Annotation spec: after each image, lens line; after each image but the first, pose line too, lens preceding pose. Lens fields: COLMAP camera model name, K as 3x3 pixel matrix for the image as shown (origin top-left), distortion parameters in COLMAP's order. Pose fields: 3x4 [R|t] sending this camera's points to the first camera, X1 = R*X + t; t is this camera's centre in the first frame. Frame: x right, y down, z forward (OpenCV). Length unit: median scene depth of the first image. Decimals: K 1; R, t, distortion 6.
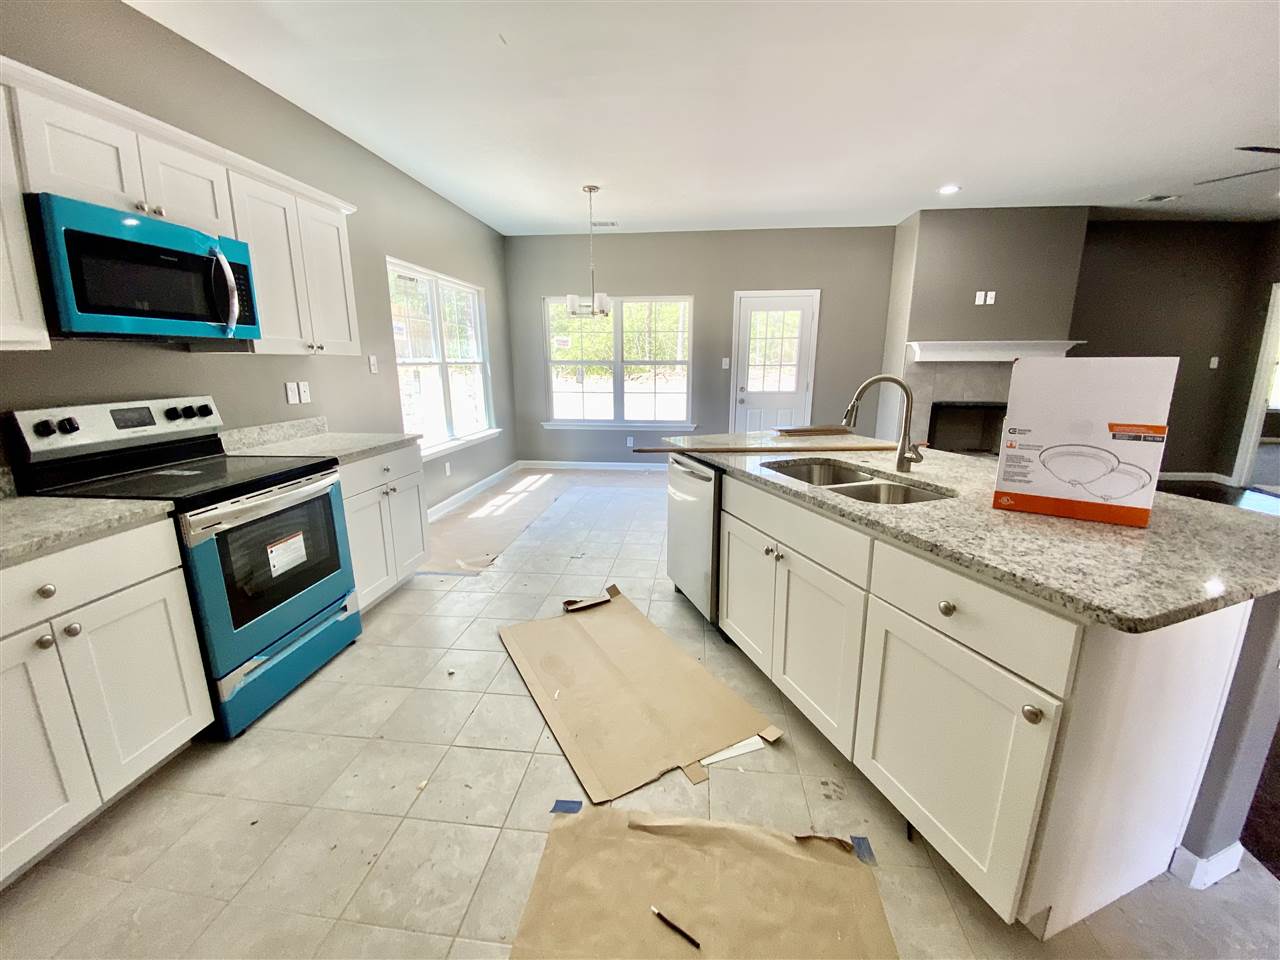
lens RADIAL K [[519.1, 0, 640.0], [0, 519.1, 480.0], [0, 0, 1]] dist [0.026002, -0.023630]
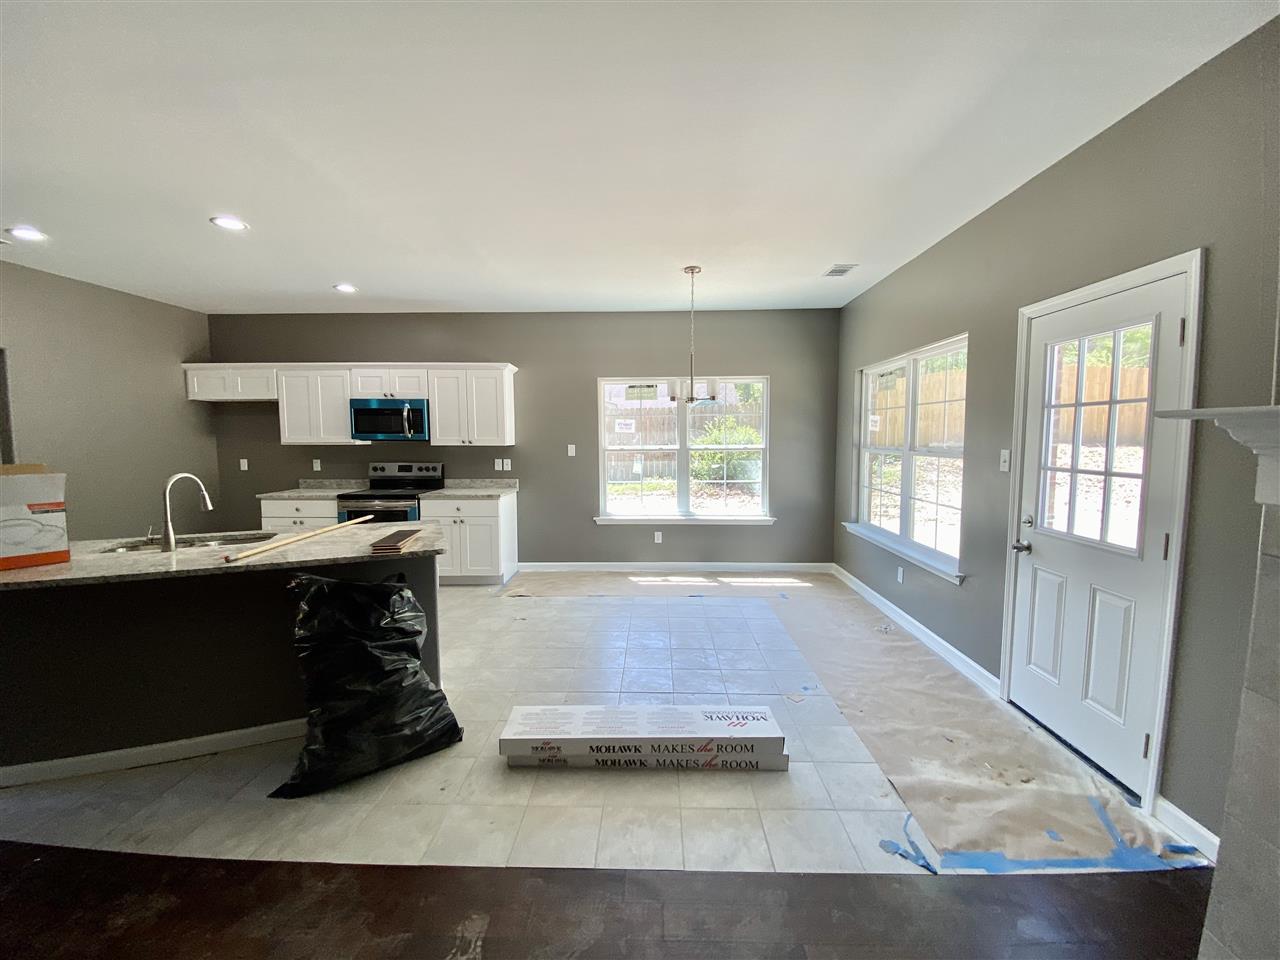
lens RADIAL K [[516.7, 0, 651.3], [0, 516.7, 479.2], [0, 0, 1]] dist [0.016313, -0.023010]
pose [[0.103916, 0.081370, -0.991252, 1.597457], [-0.219621, 0.973923, 0.056924, -0.437865], [0.970035, 0.211785, 0.119076, 1.692619]]
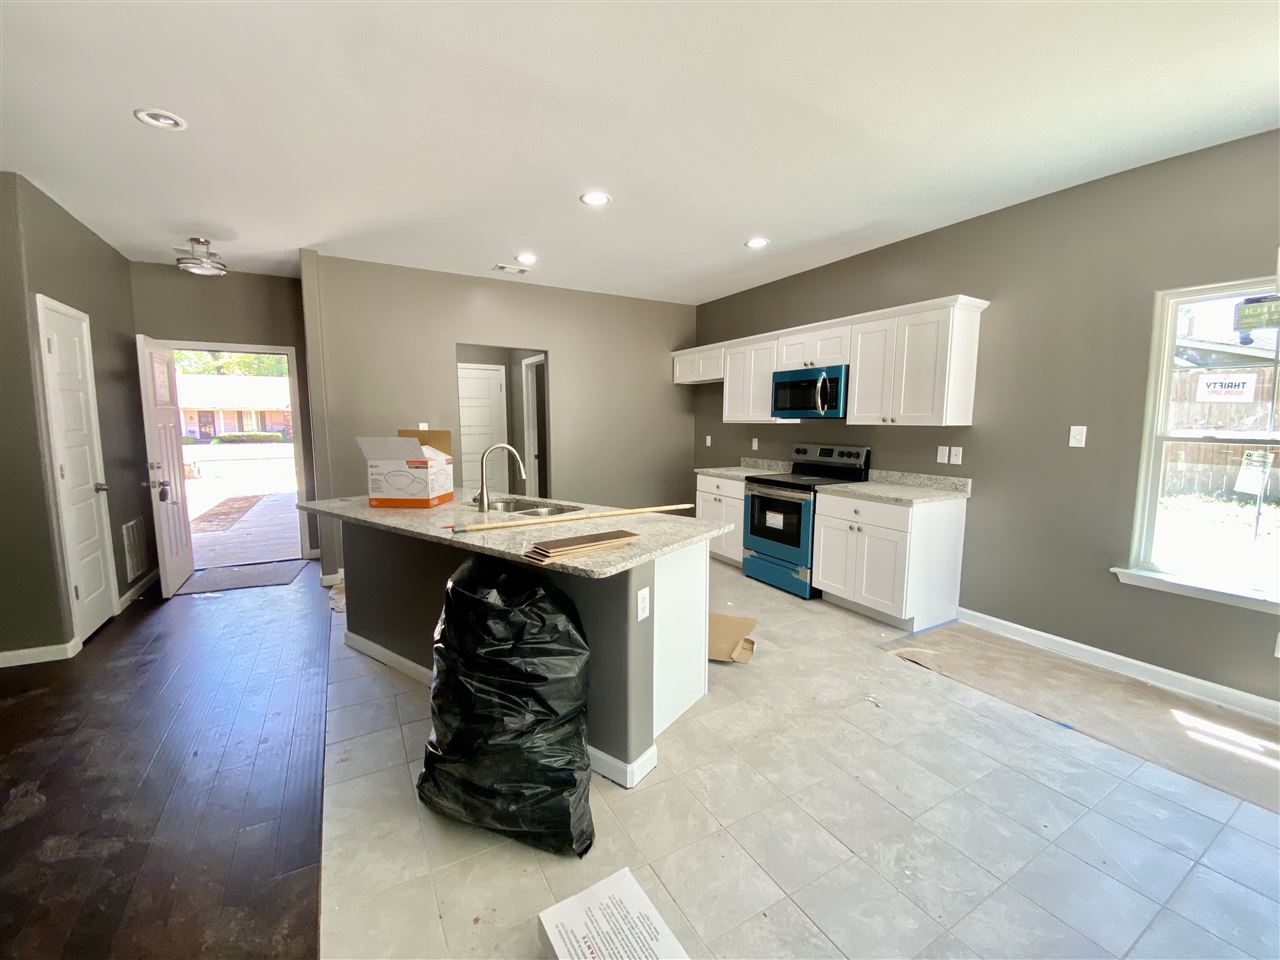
lens RADIAL K [[519.1, 0, 640.0], [0, 519.1, 480.0], [0, 0, 1]] dist [0.026002, -0.023630]
pose [[-0.809220, 0.066896, -0.583685, 0.853482], [-0.131626, 0.947598, 0.291090, -0.484317], [0.572572, 0.312383, -0.758009, 1.989089]]
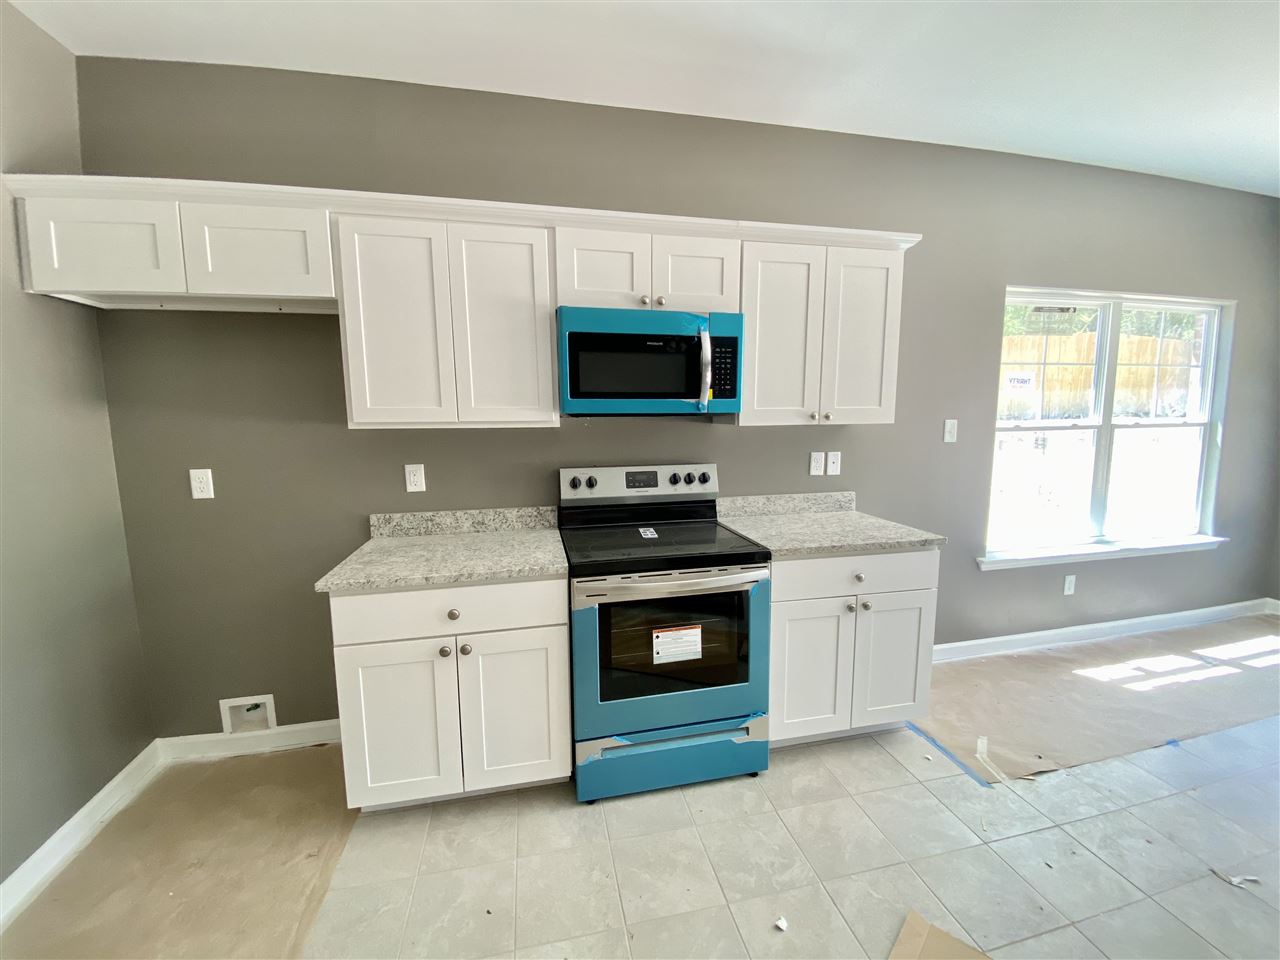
lens RADIAL K [[519.1, 0, 640.0], [0, 519.1, 480.0], [0, 0, 1]] dist [0.026002, -0.023630]
pose [[0.329035, 0.117693, -0.936955, 0.111270], [-0.200913, 0.978211, 0.052319, -0.158157], [0.922697, 0.171032, 0.345512, 0.520146]]
